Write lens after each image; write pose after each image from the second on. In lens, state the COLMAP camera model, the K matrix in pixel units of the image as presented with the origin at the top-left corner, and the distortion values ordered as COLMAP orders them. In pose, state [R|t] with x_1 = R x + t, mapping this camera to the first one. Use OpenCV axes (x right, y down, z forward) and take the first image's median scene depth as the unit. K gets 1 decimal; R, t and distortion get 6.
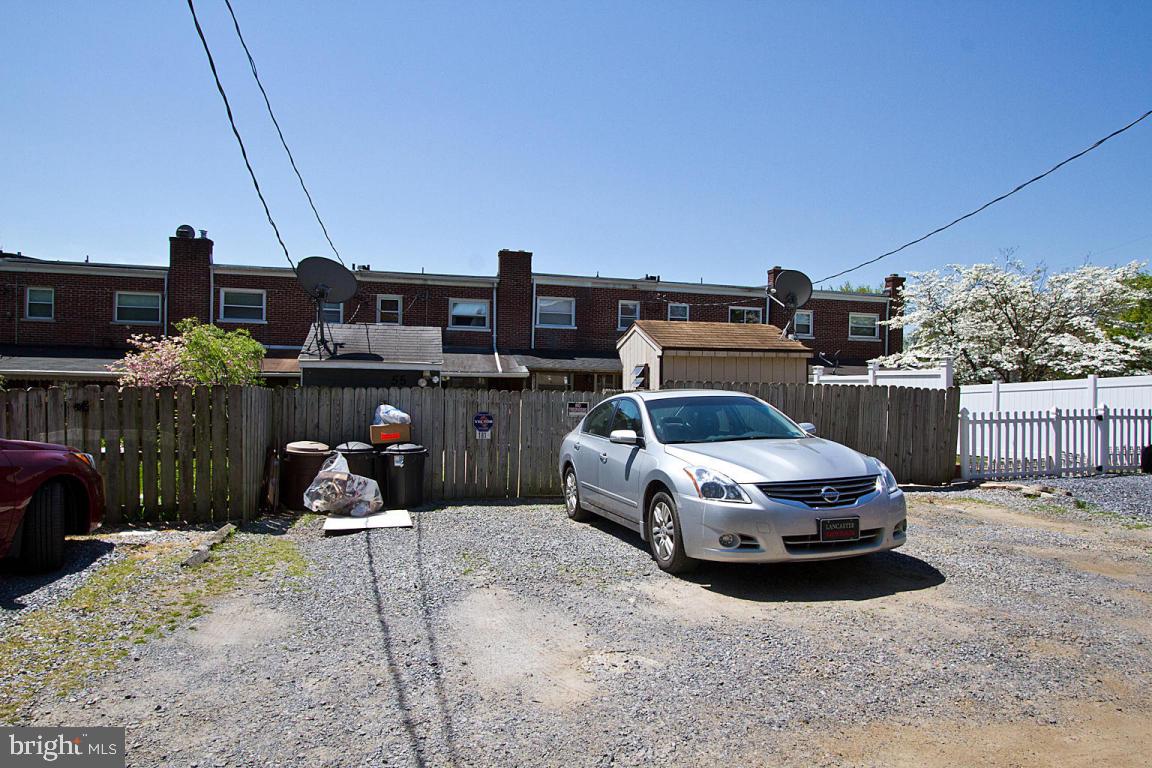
lens RADIAL K [[738.2, 0, 574.4], [0, 738.2, 385.8], [0, 0, 1]] dist [-0.004021, -0.000001]
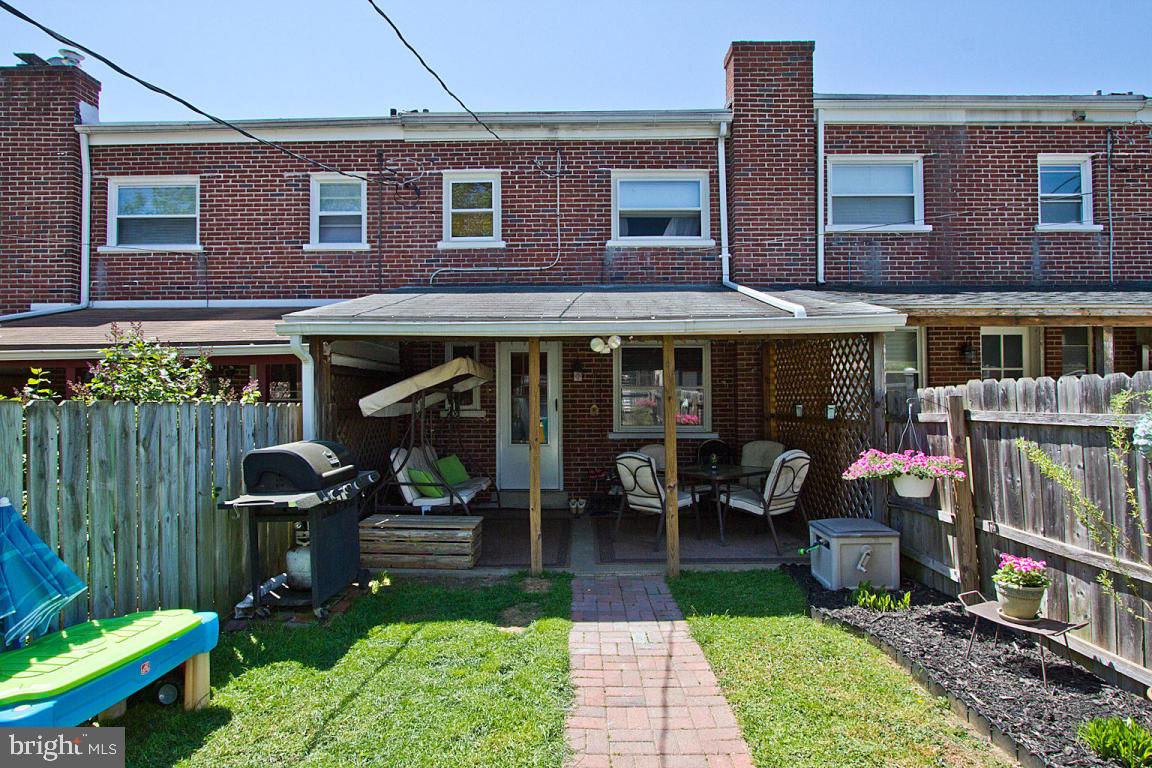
lens RADIAL K [[584.4, 0, 583.0], [0, 584.4, 390.7], [0, 0, 1]] dist [-0.017893, 0.001913]
pose [[0.973706, -0.030047, -0.225819, -0.114250], [0.025784, 0.999430, -0.021804, 0.011090], [0.226345, 0.015409, 0.973925, 0.674042]]
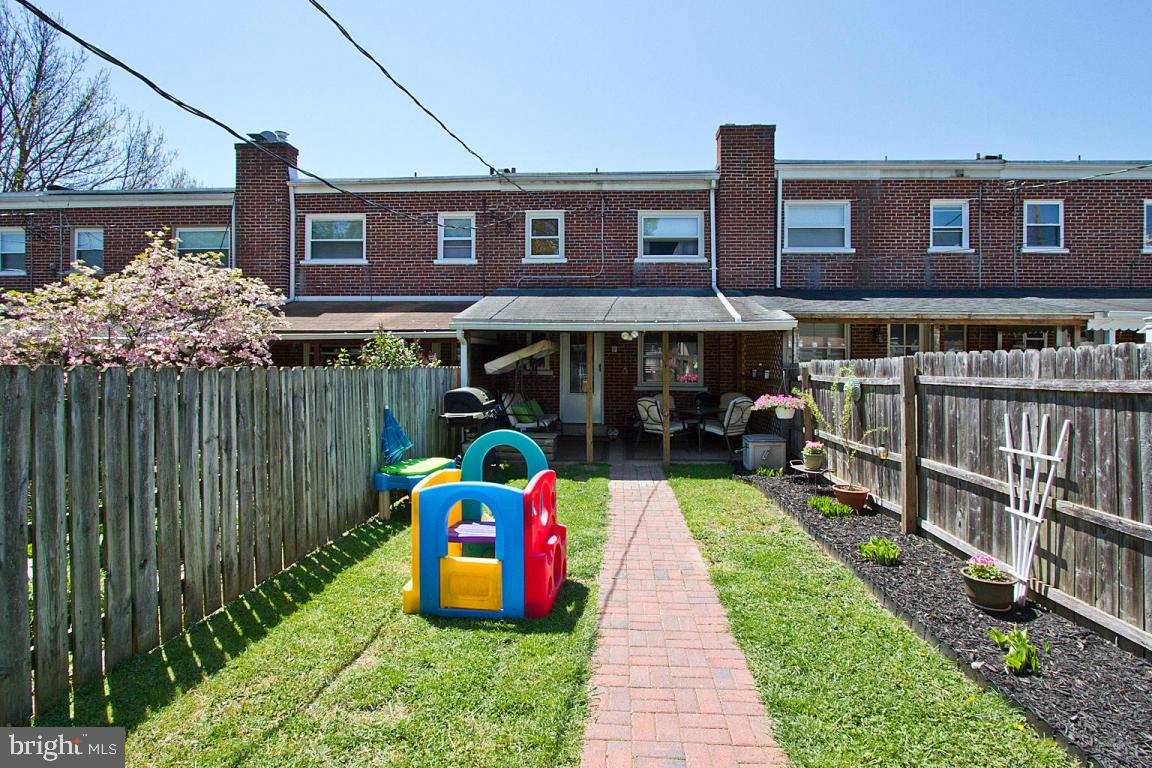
lens RADIAL K [[527.6, 0, 599.9], [0, 527.6, 359.1], [0, 0, 1]] dist [-0.016659, 0.001393]
pose [[0.964968, -0.017026, -0.261814, -0.086657], [0.015242, 0.999845, -0.008843, 0.008296], [0.261924, 0.004543, 0.965078, 0.561858]]
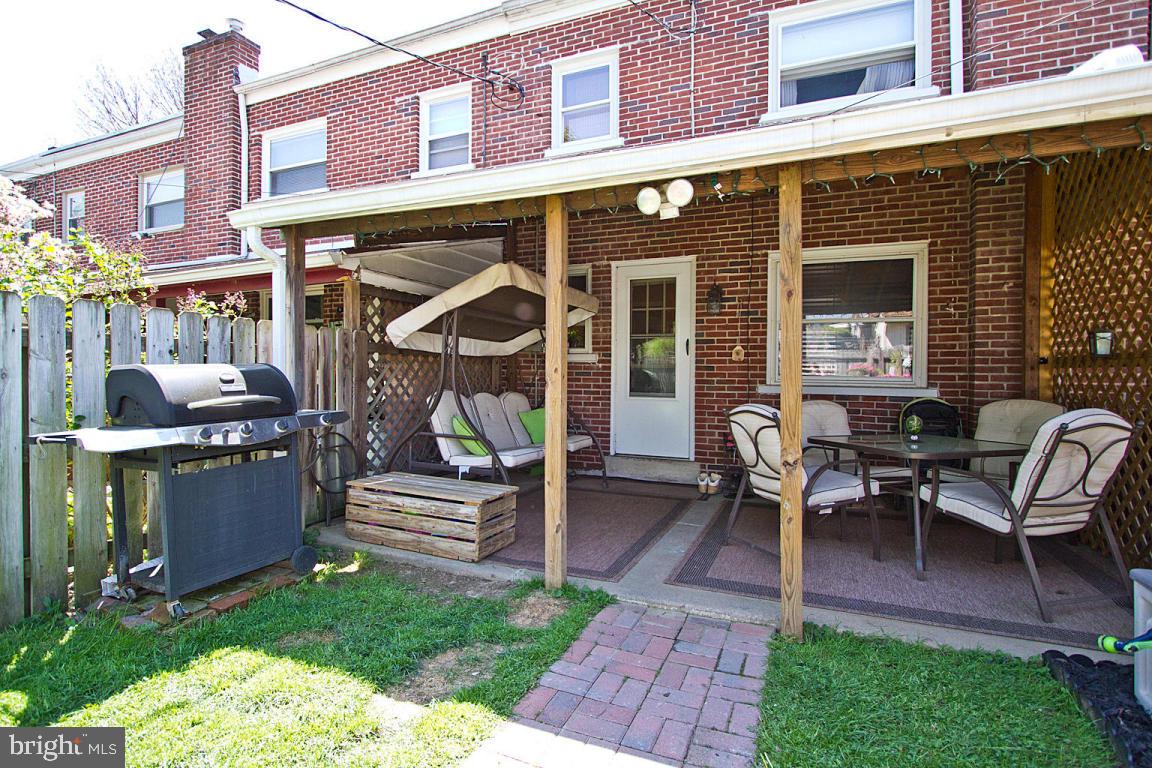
lens RADIAL K [[561.8, 0, 566.8], [0, 561.8, 380.1], [0, 0, 1]] dist [-0.014726, 0.001640]
pose [[0.806978, -0.006912, -0.590541, -0.104540], [0.011027, 0.999934, 0.003364, 0.023970], [0.590479, -0.009226, 0.807000, 0.766953]]
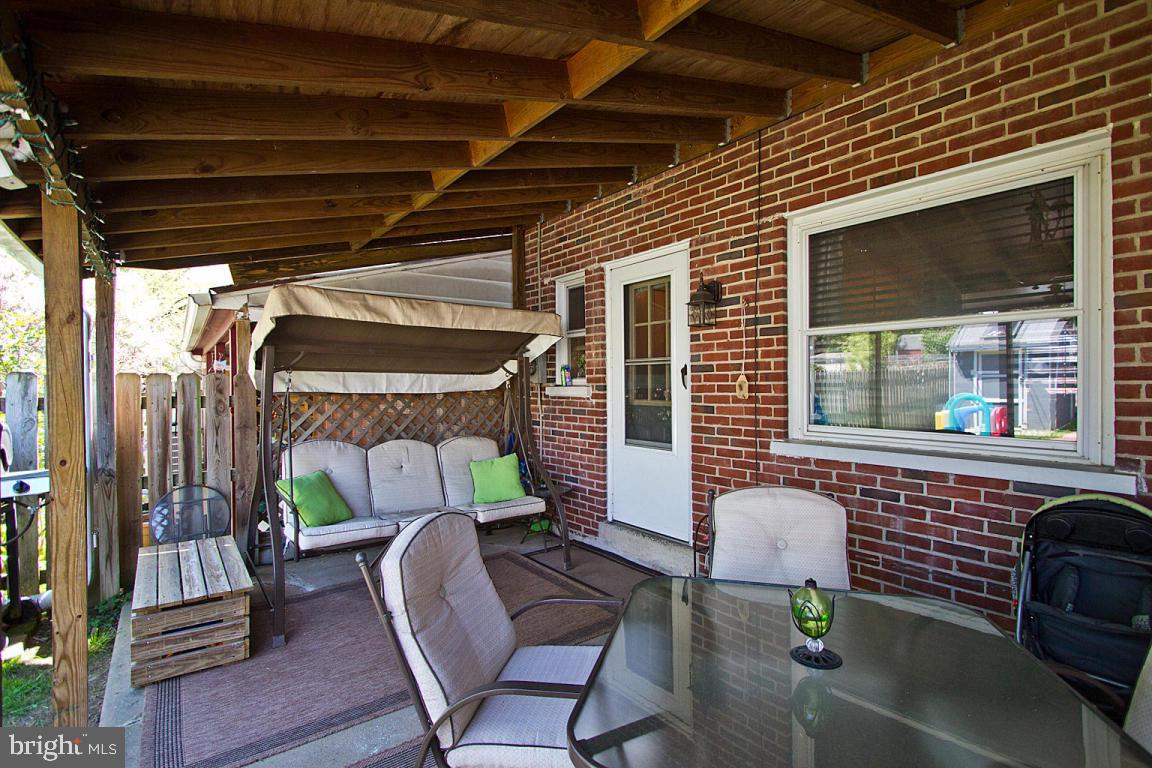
lens RADIAL K [[527.6, 0, 577.2], [0, 527.6, 387.3], [0, 0, 1]] dist [-0.016659, 0.001393]
pose [[0.424835, -0.017682, -0.905098, -0.081256], [0.018661, 0.999768, -0.010772, 0.015600], [0.905079, -0.012314, 0.425066, 0.894666]]
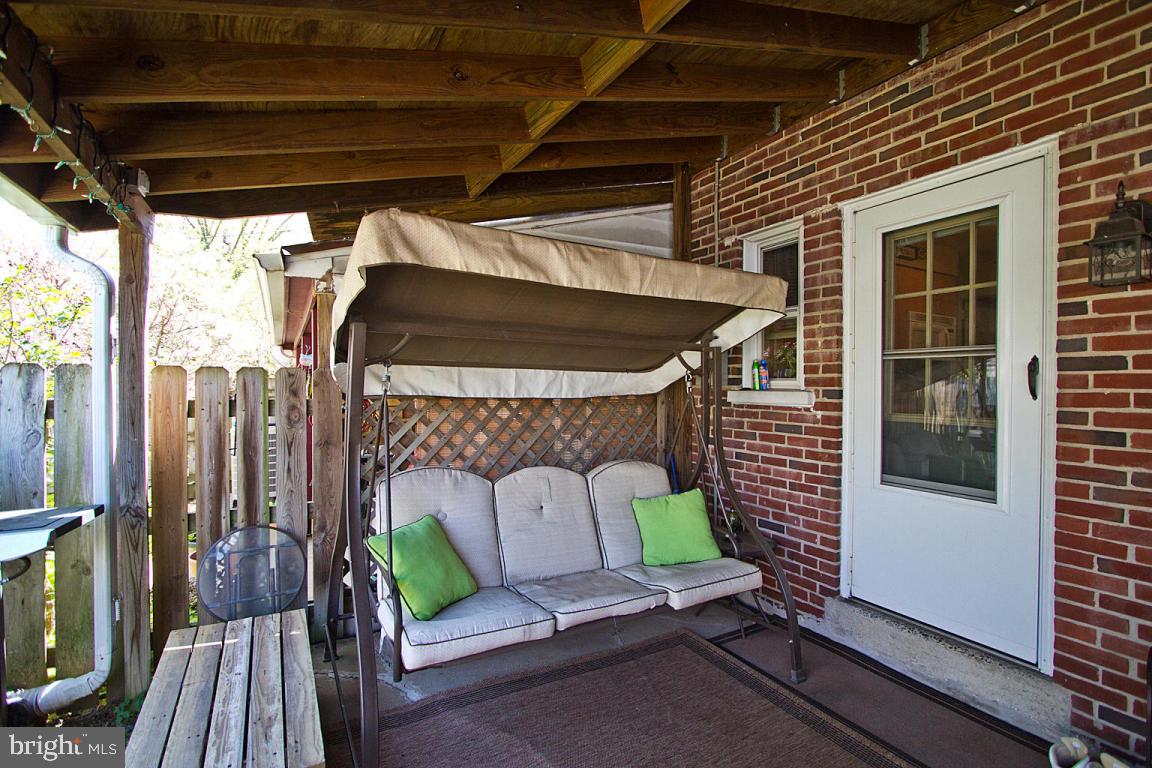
lens RADIAL K [[527.6, 0, 578.3], [0, 527.6, 390.3], [0, 0, 1]] dist [-0.016659, 0.001393]
pose [[0.290753, -0.008442, -0.956761, -0.142584], [0.005761, 0.999958, -0.007073, 0.013762], [0.956781, -0.003456, 0.290790, 0.889911]]
